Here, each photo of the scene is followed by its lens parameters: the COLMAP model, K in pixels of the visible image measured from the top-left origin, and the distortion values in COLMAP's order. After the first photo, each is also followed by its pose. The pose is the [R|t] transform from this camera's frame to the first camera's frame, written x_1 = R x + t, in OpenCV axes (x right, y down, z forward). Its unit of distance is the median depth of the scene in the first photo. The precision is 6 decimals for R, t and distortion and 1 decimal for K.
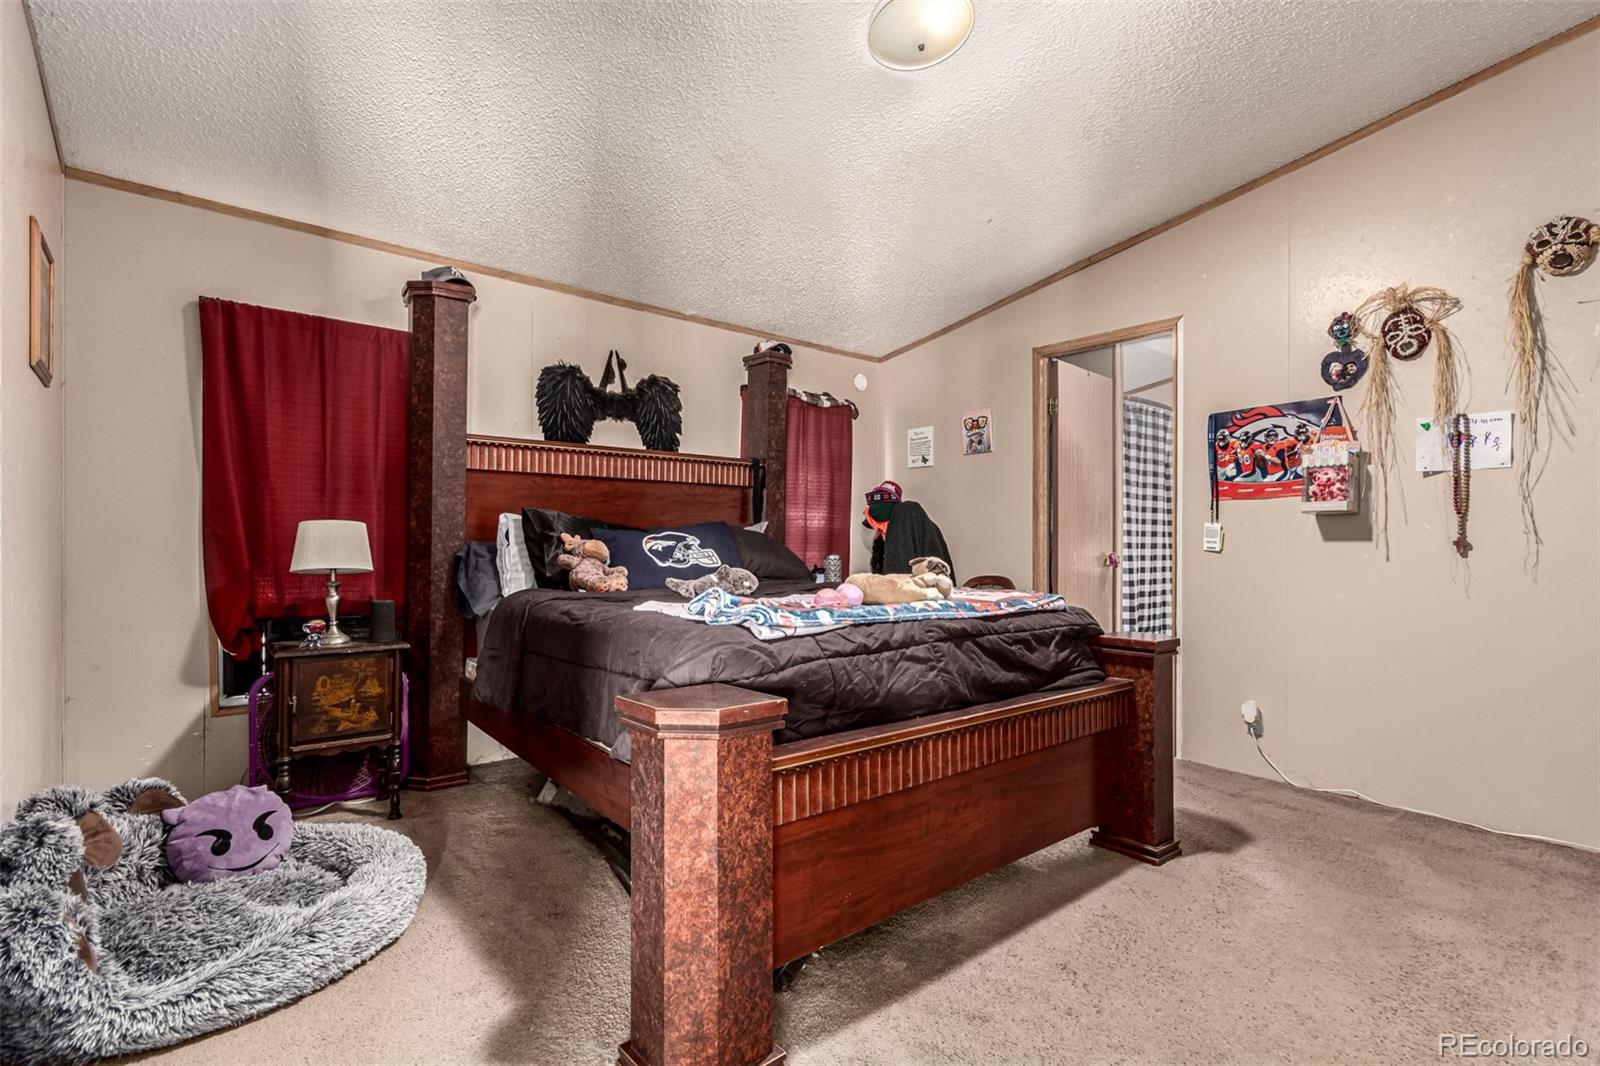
lens RADIAL K [[735.2, 0, 793.4], [0, 735.2, 535.4], [0, 0, 1]] dist [0.004377, -0.000447]
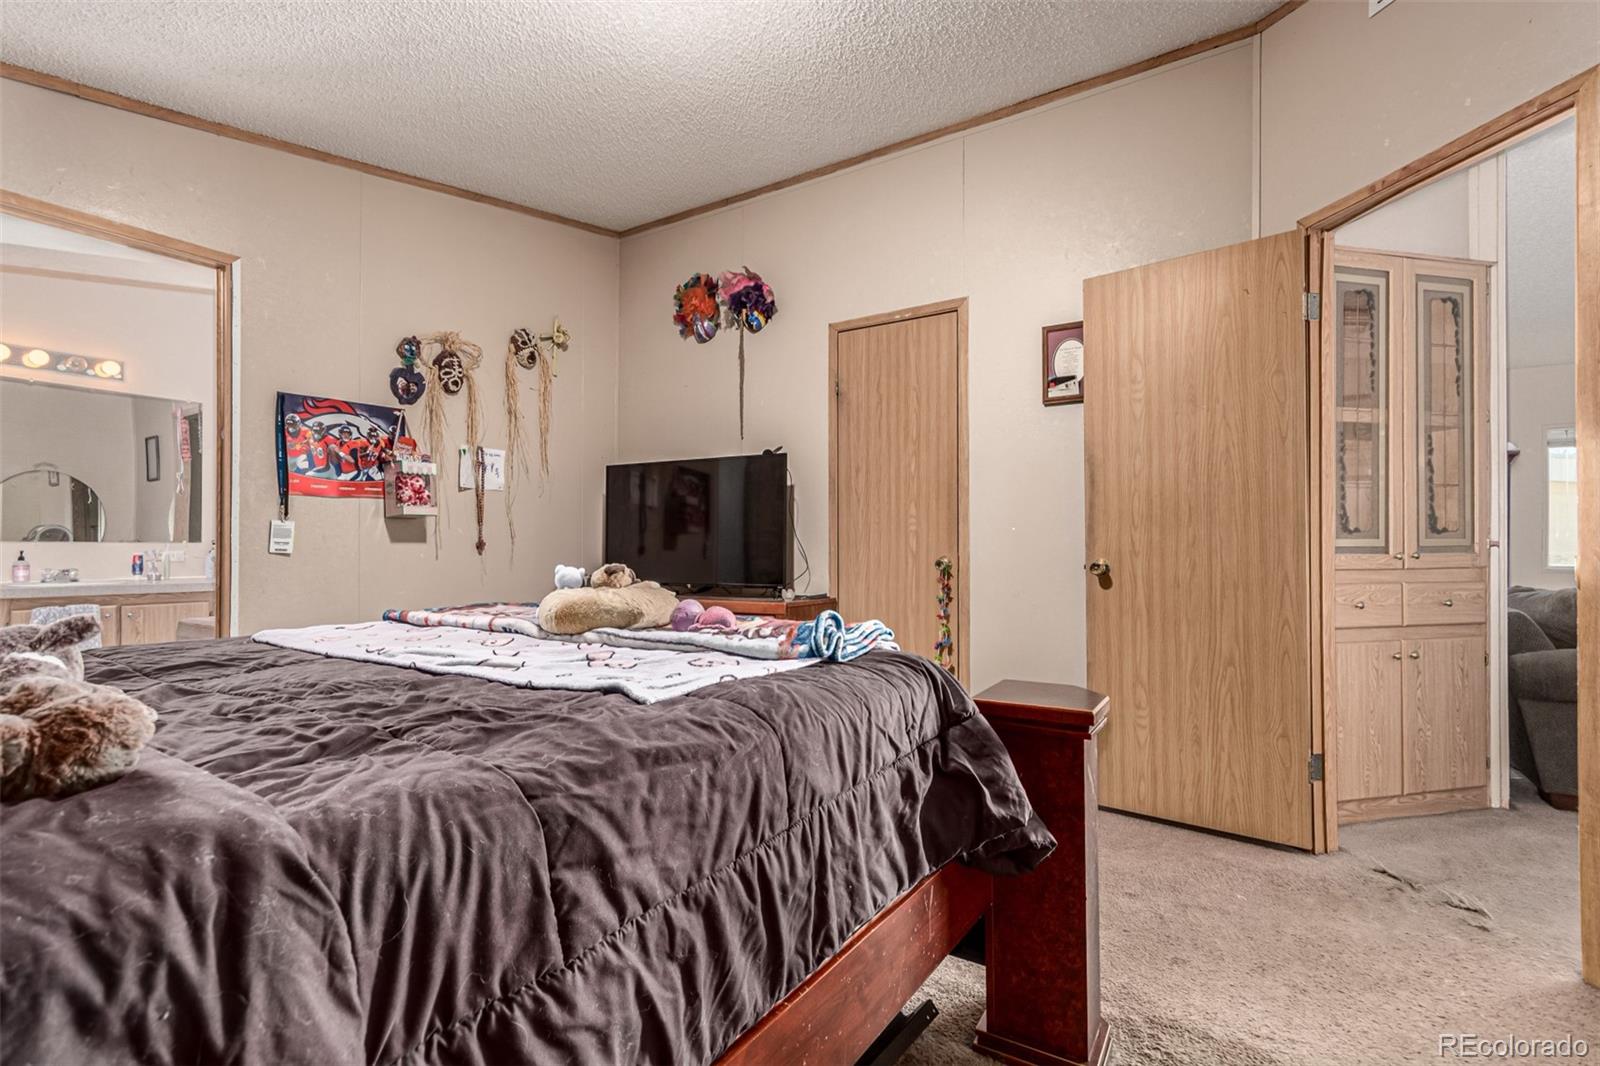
lens RADIAL K [[742.3, 0, 805.1], [0, 742.3, 537.8], [0, 0, 1]] dist [0.005417, 0.000390]
pose [[-0.312486, 0.006033, 0.949903, -0.479142], [-0.010856, 0.999892, -0.009922, 0.005493], [-0.949860, -0.013412, -0.312387, 0.756519]]
